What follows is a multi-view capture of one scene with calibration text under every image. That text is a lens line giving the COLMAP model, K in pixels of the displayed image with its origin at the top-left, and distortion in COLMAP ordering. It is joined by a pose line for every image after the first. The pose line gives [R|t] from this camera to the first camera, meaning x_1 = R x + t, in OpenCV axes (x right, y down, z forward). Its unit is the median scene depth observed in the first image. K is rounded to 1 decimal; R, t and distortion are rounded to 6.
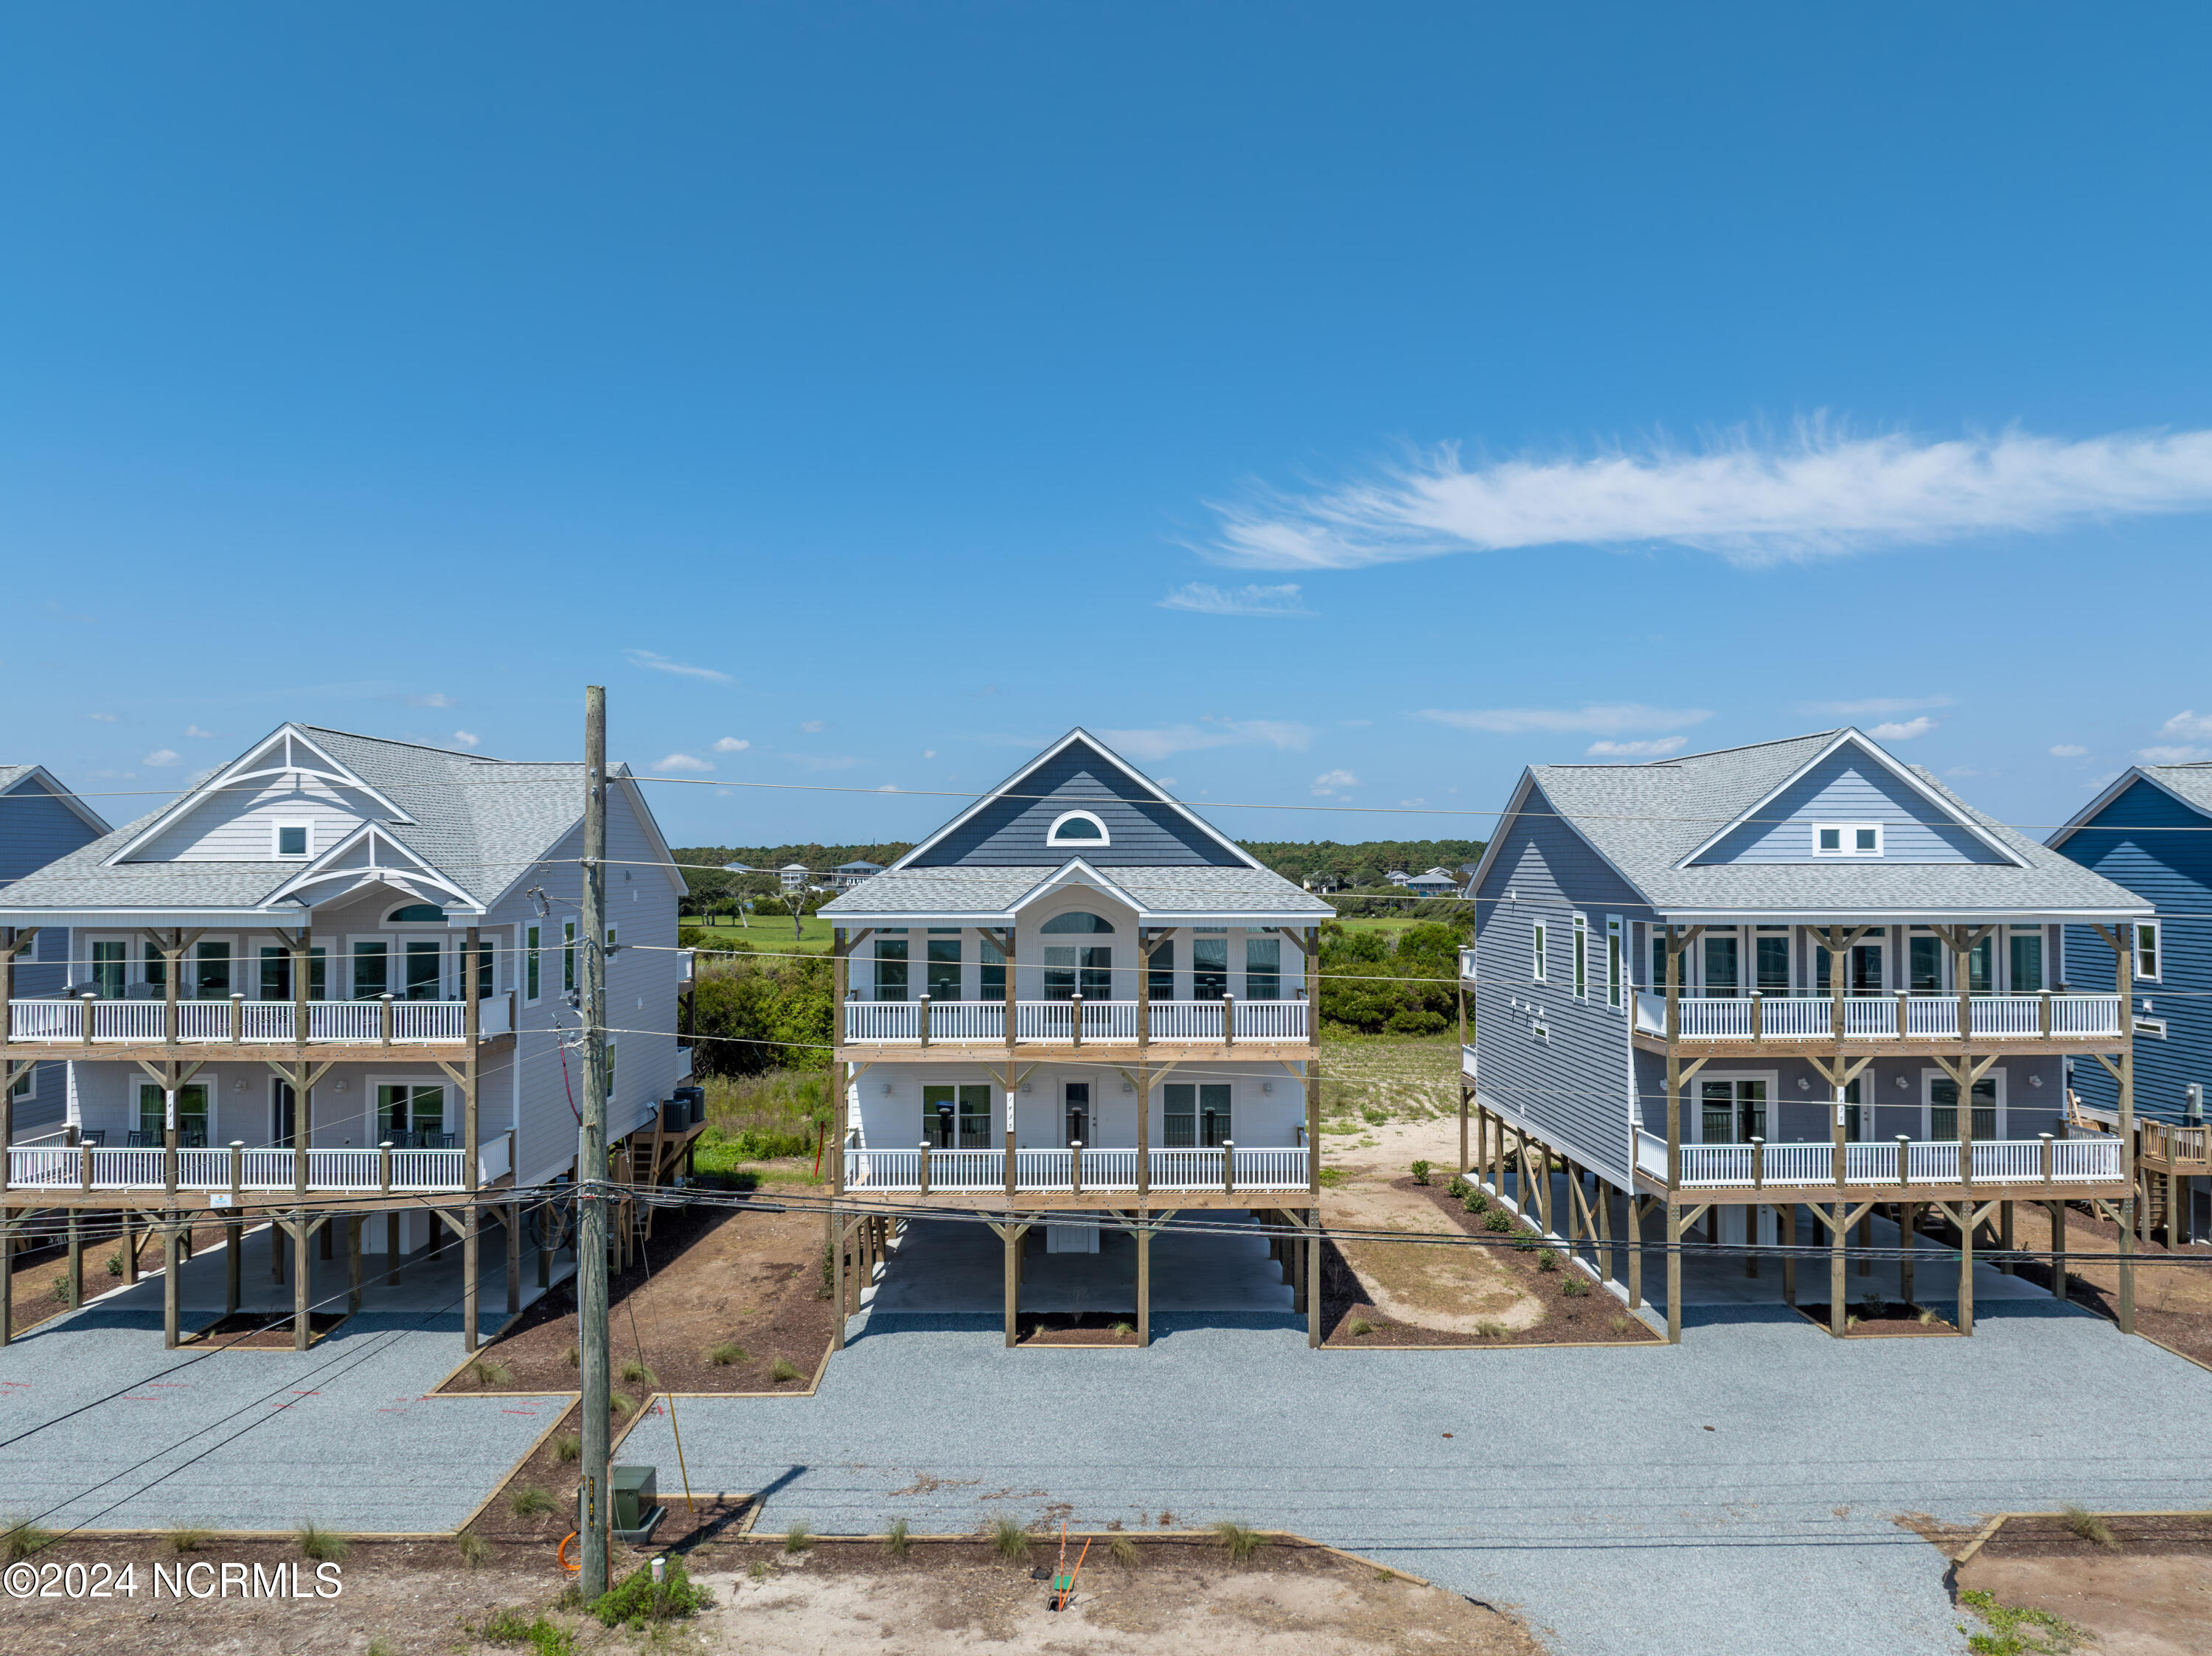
lens RADIAL K [[1578.9, 0, 1113.3], [0, 1578.9, 833.6], [0, 0, 1]] dist [-0.050515, 0.024593]
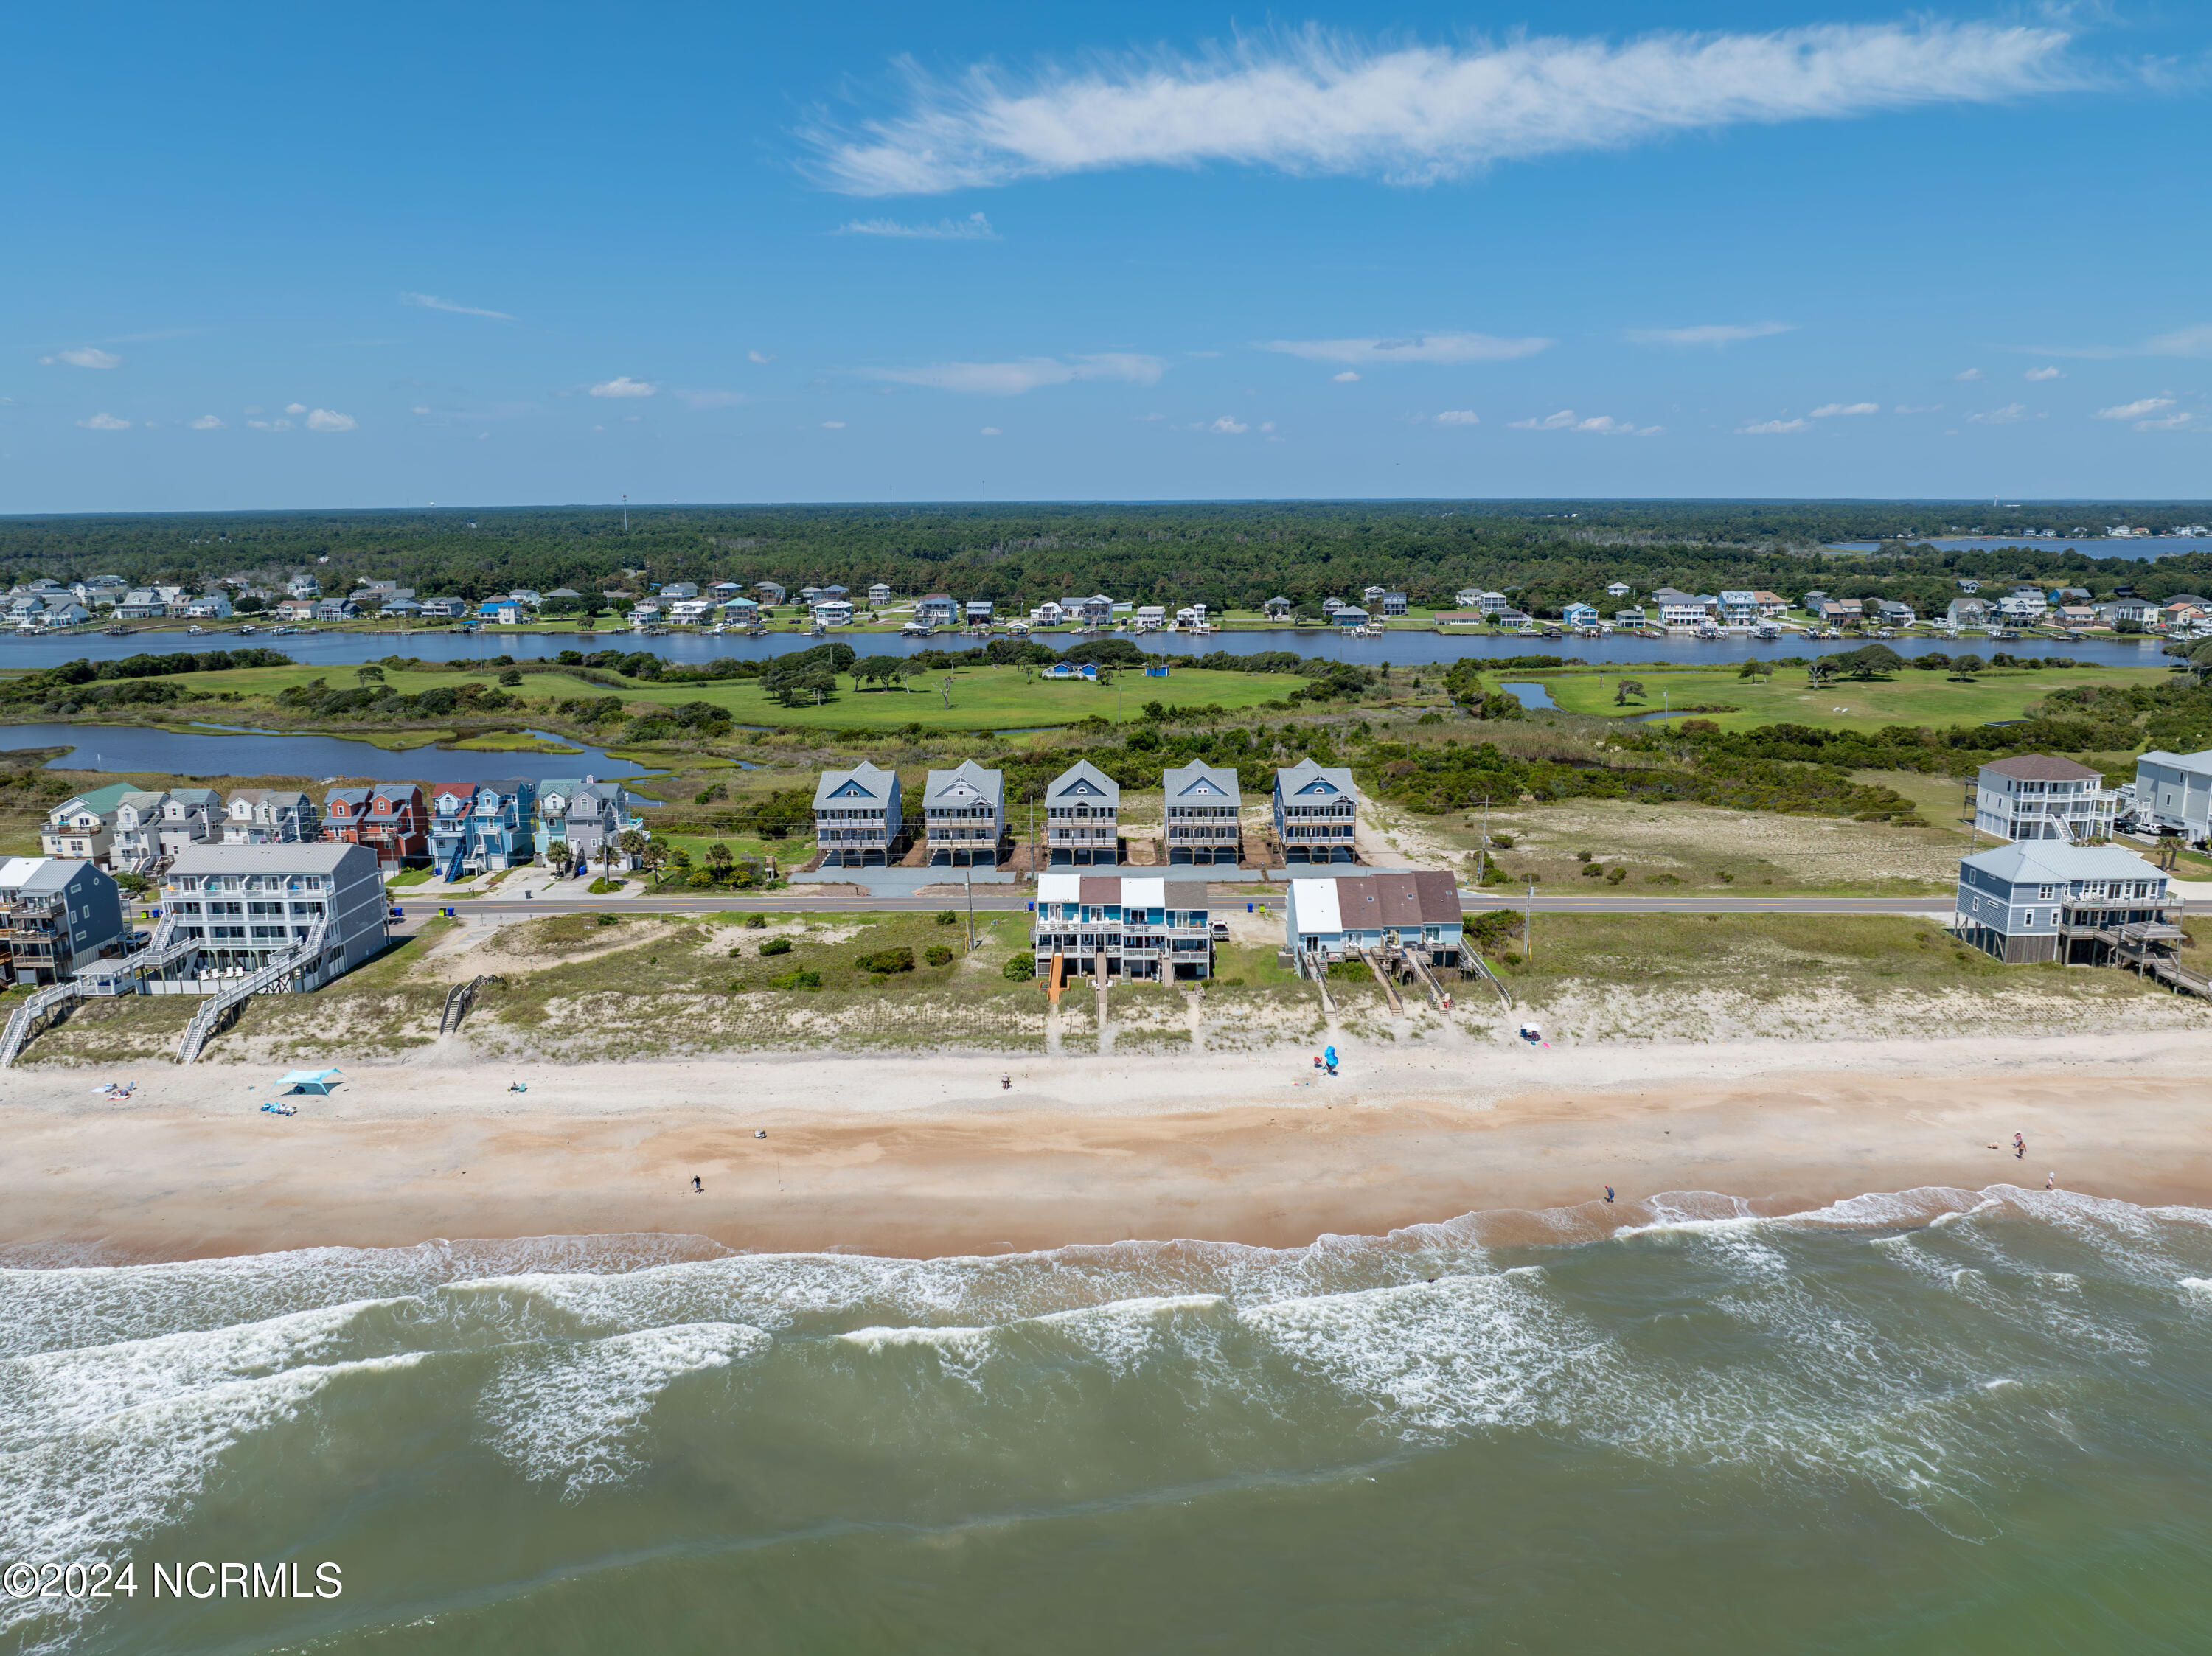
lens RADIAL K [[1578.9, 0, 1096.9], [0, 1578.9, 827.9], [0, 0, 1]] dist [-0.050515, 0.024593]
pose [[0.999583, -0.001615, -0.028820, 0.240651], [0.008072, 0.974237, 0.225381, -1.400510], [0.027714, -0.225519, 0.973844, -5.704991]]
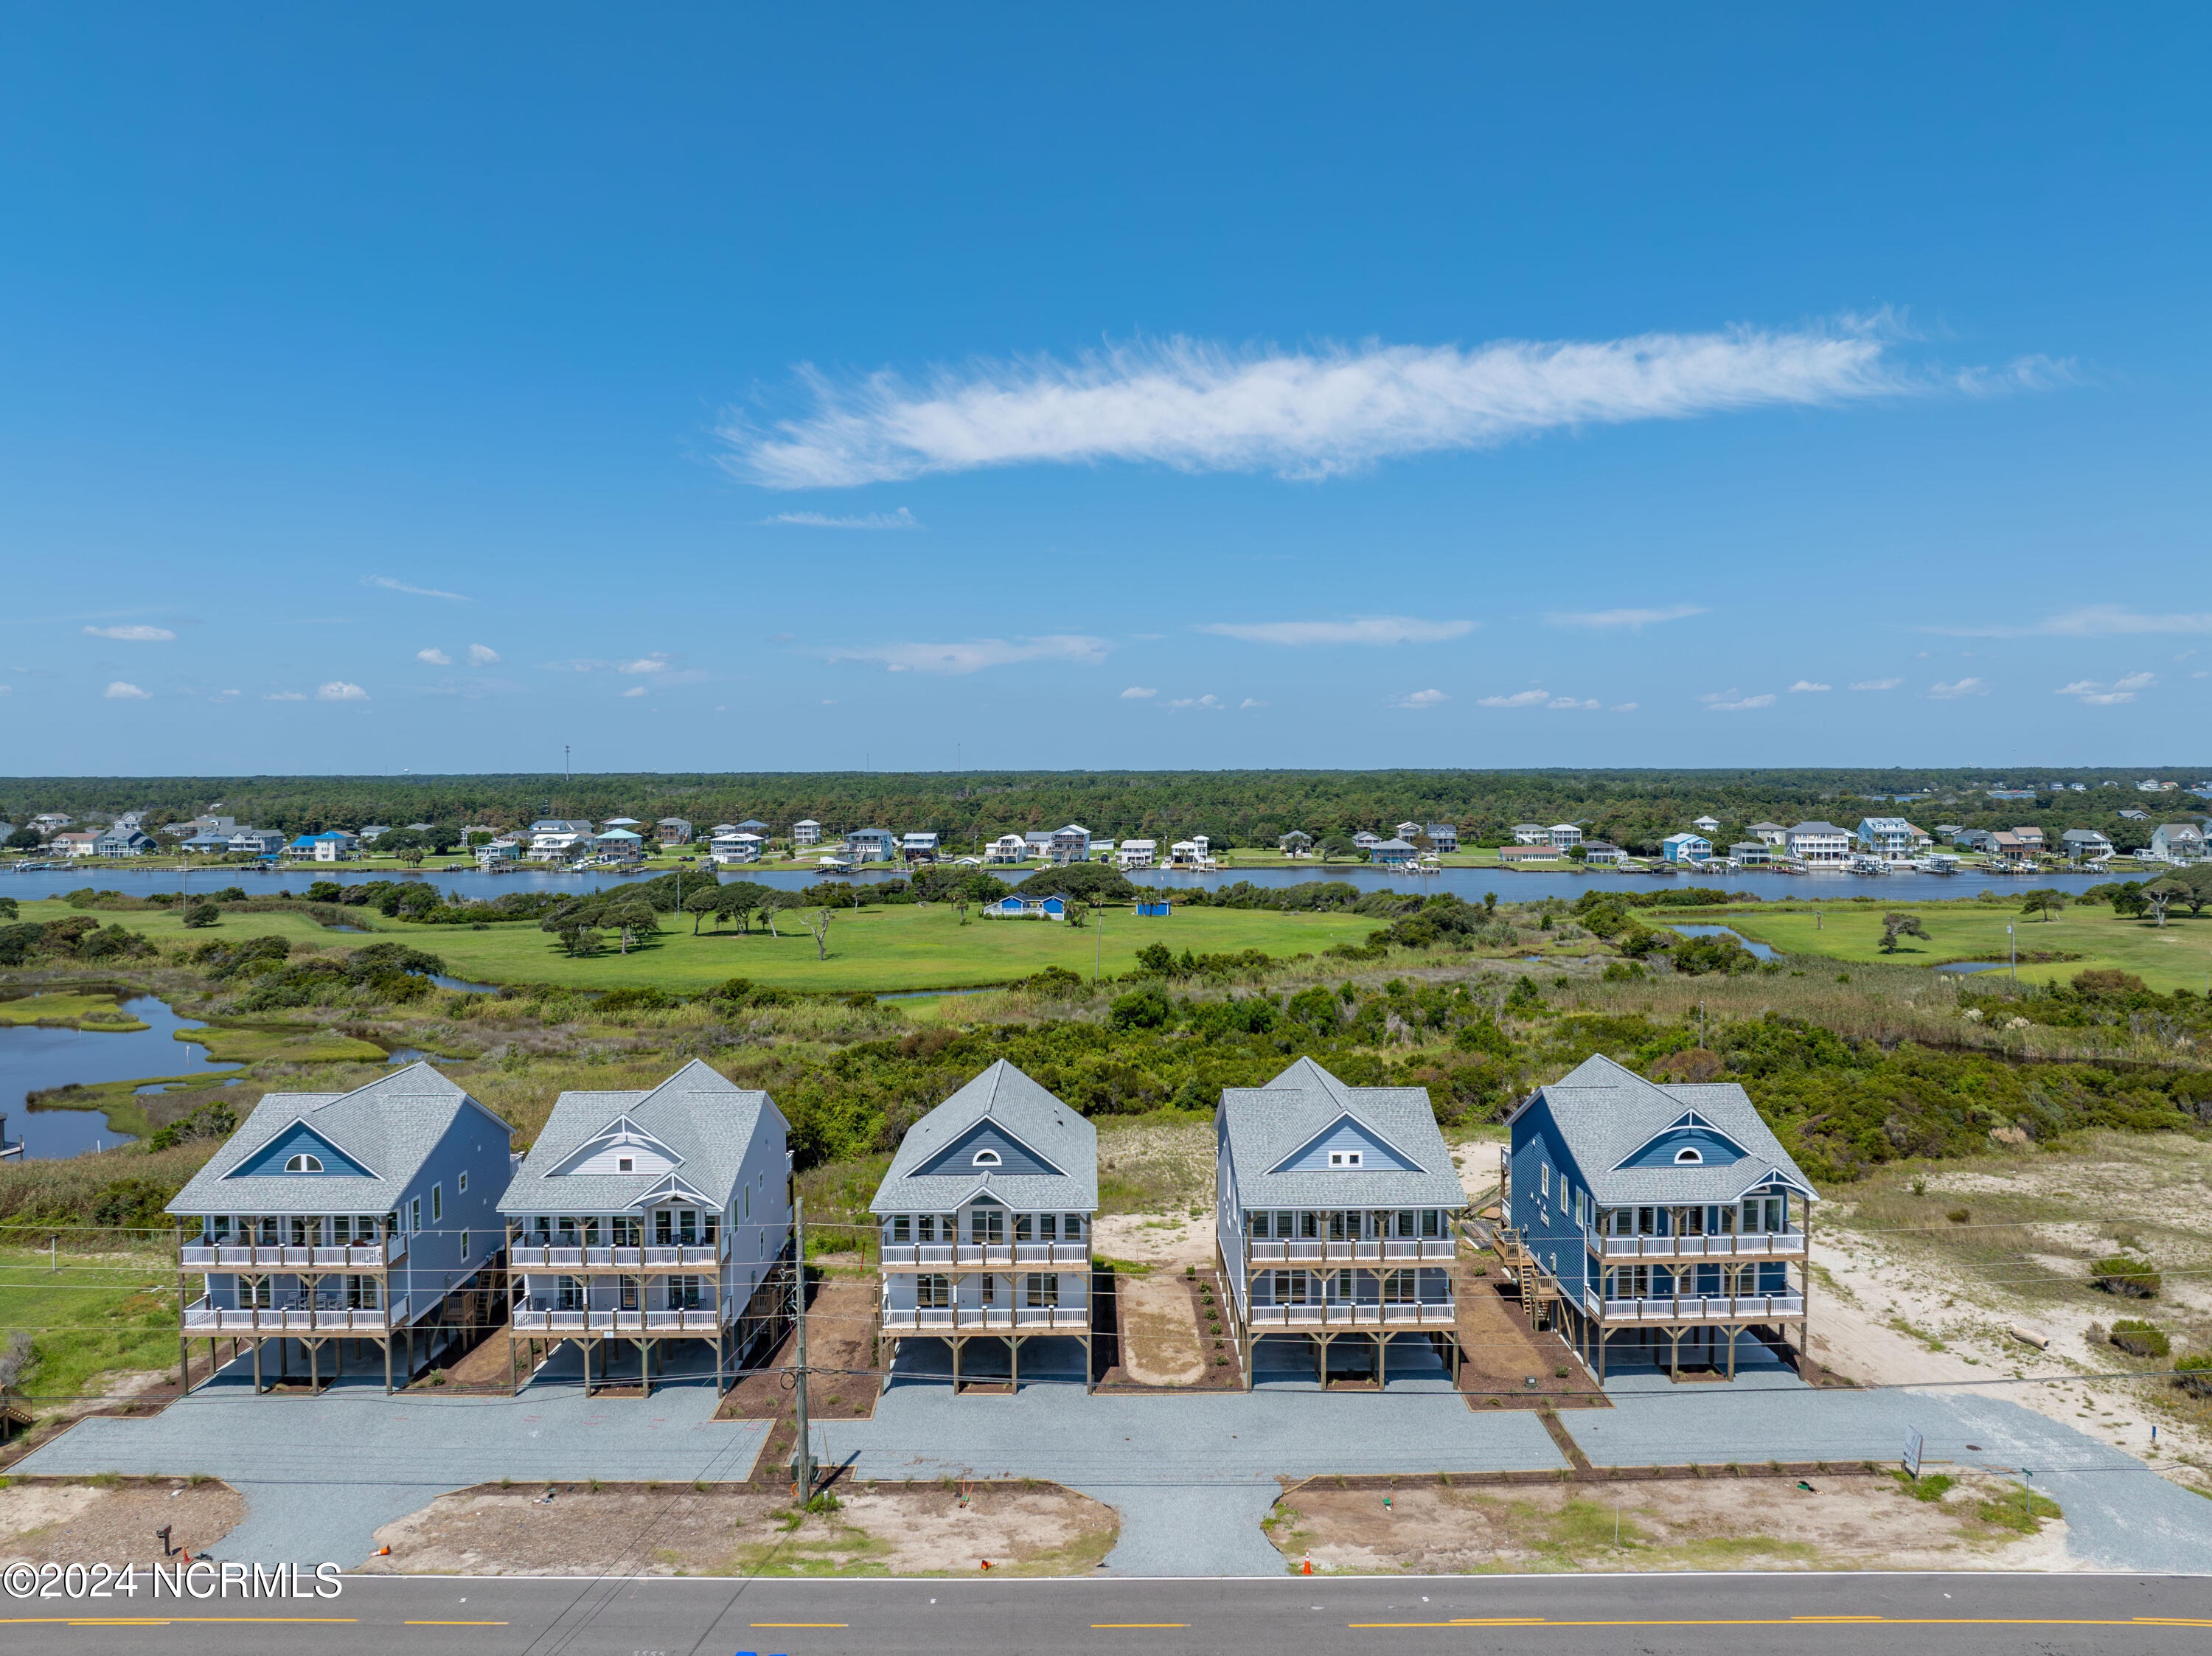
lens RADIAL K [[1584.9, 0, 1114.1], [0, 1584.9, 835.4], [0, 0, 1]] dist [-0.034548, -0.005995]
pose [[0.999983, -0.004112, -0.004105, 0.175519], [0.004358, 0.998082, 0.061753, -0.621031], [0.003843, -0.061770, 0.998083, -1.230971]]
